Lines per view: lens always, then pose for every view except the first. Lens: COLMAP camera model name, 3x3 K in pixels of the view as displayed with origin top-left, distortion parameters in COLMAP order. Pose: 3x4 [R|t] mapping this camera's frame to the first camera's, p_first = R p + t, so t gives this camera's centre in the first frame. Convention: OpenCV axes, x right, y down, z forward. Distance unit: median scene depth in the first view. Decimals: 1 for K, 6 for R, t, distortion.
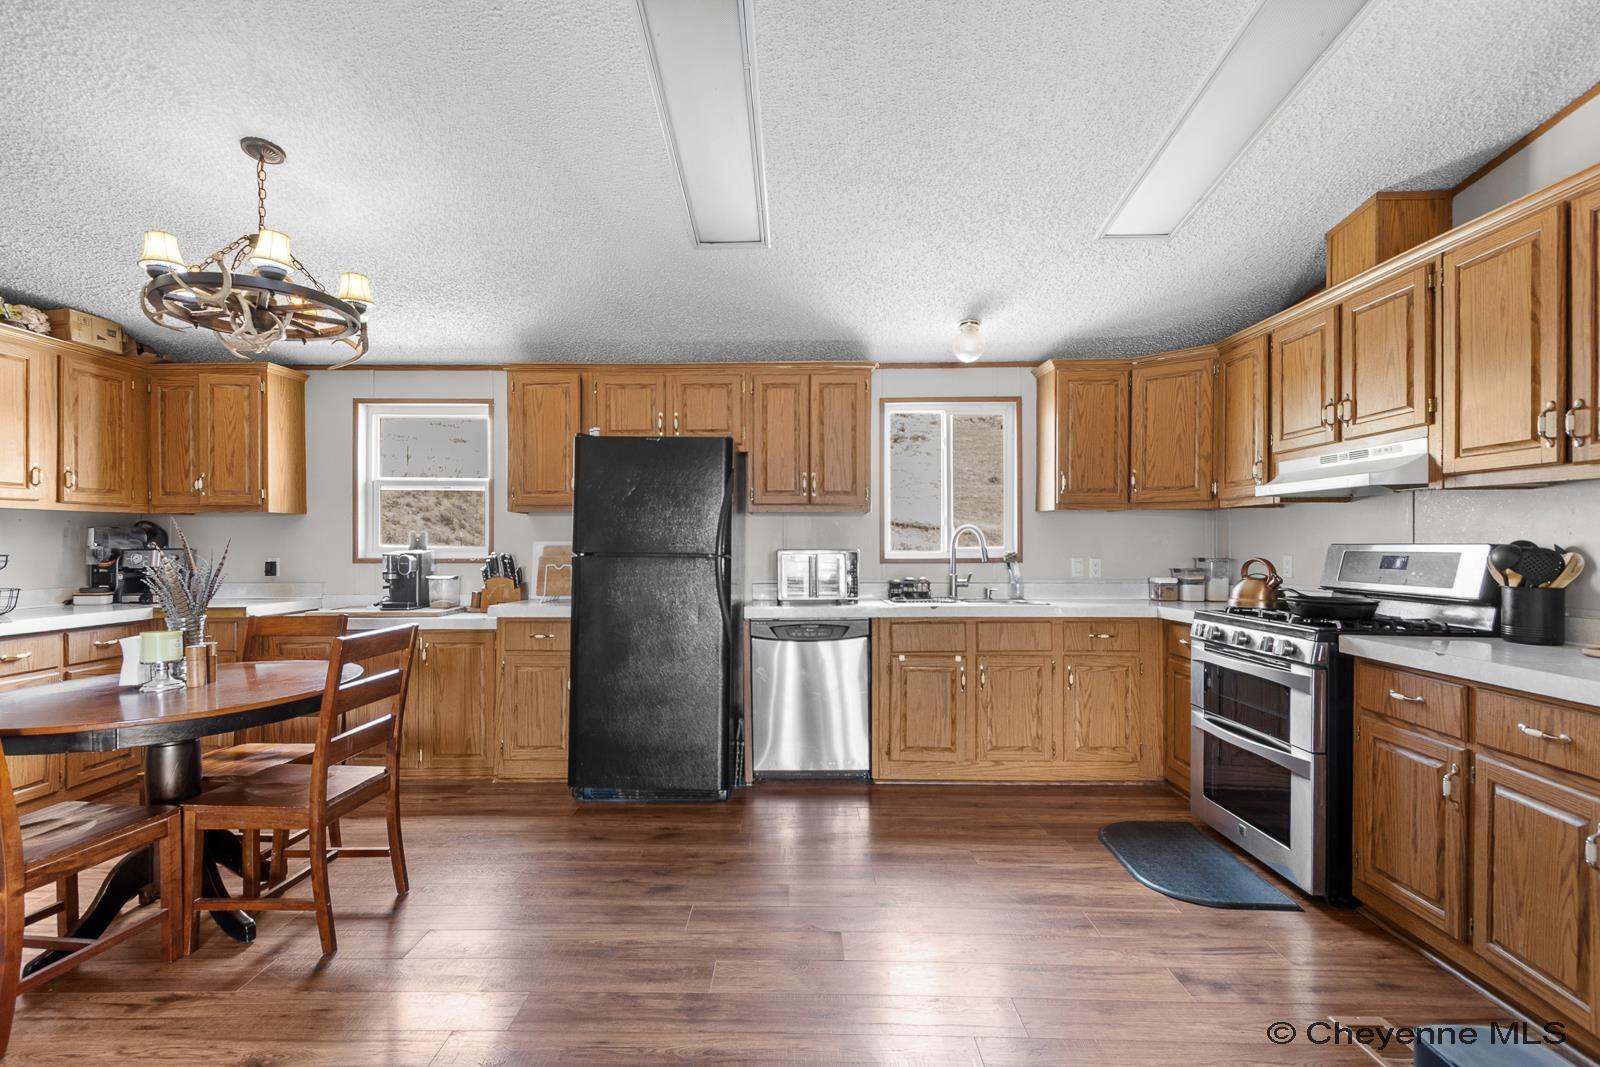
lens RADIAL K [[740.4, 0, 794.9], [0, 740.4, 535.1], [0, 0, 1]] dist [0.003984, -0.000744]
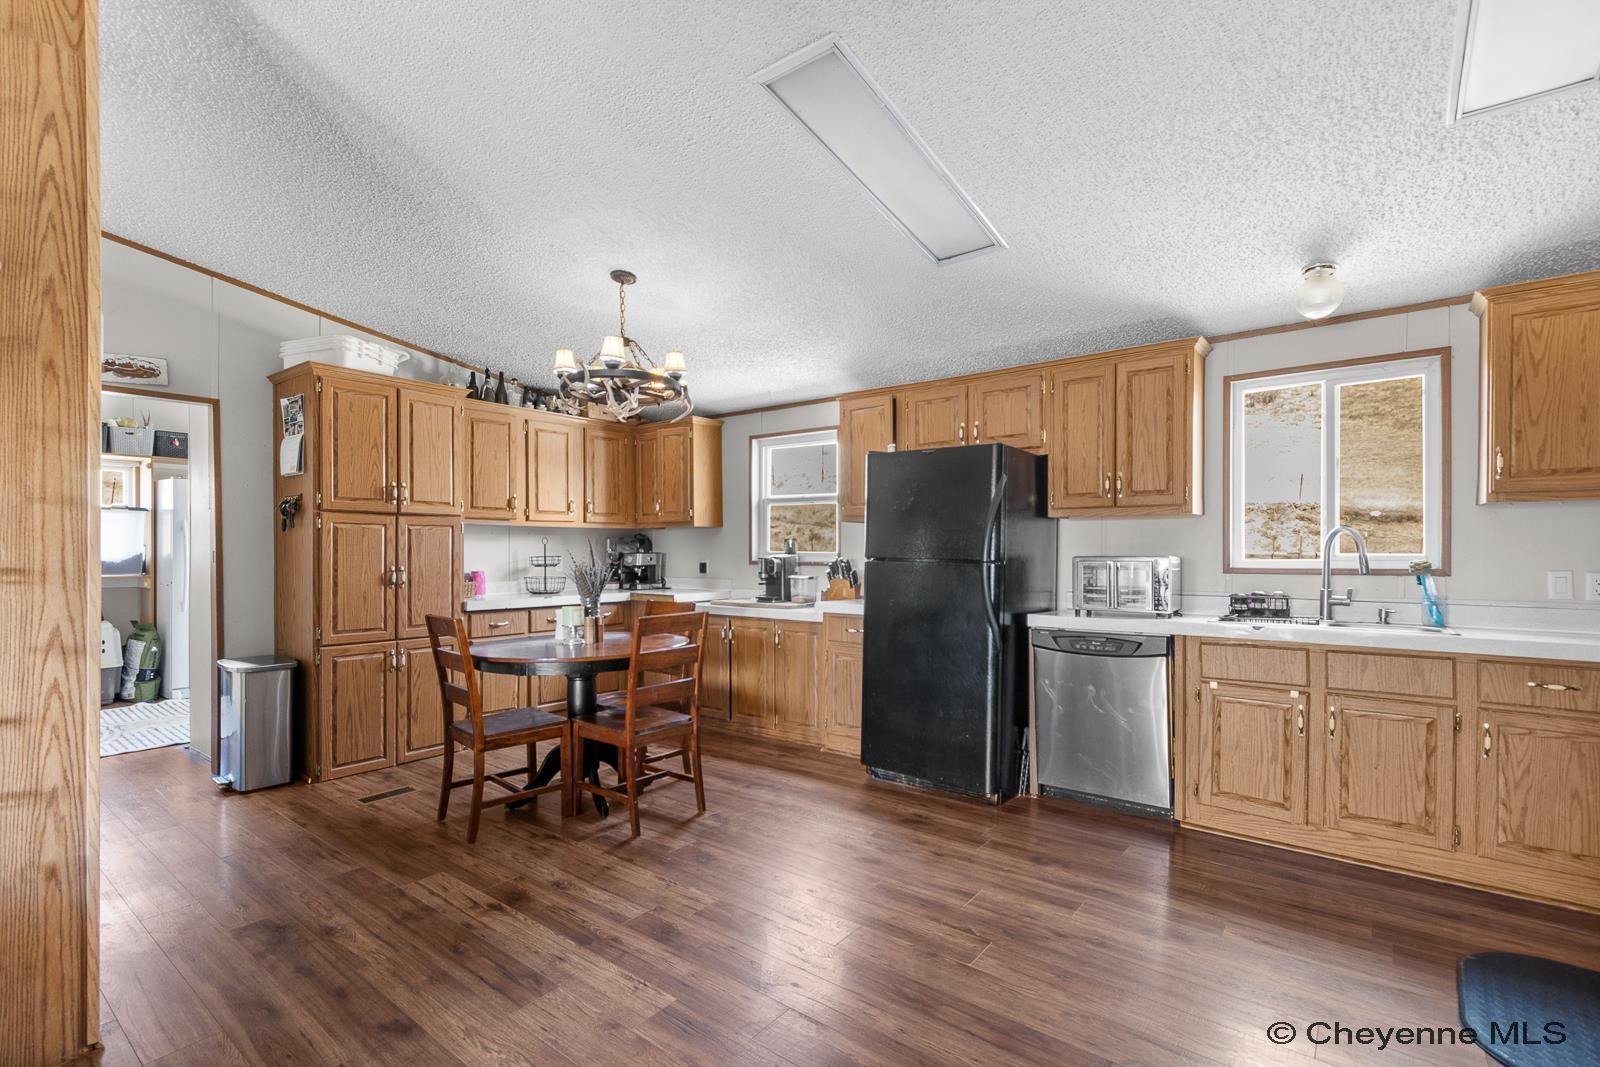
lens RADIAL K [[740.4, 0, 790.8], [0, 740.4, 547.9], [0, 0, 1]] dist [0.003984, -0.000744]
pose [[0.789914, -0.000055, -0.613218, 0.276157], [0.006638, 0.999942, 0.008460, -0.001310], [0.613182, -0.010753, 0.789868, 0.035950]]
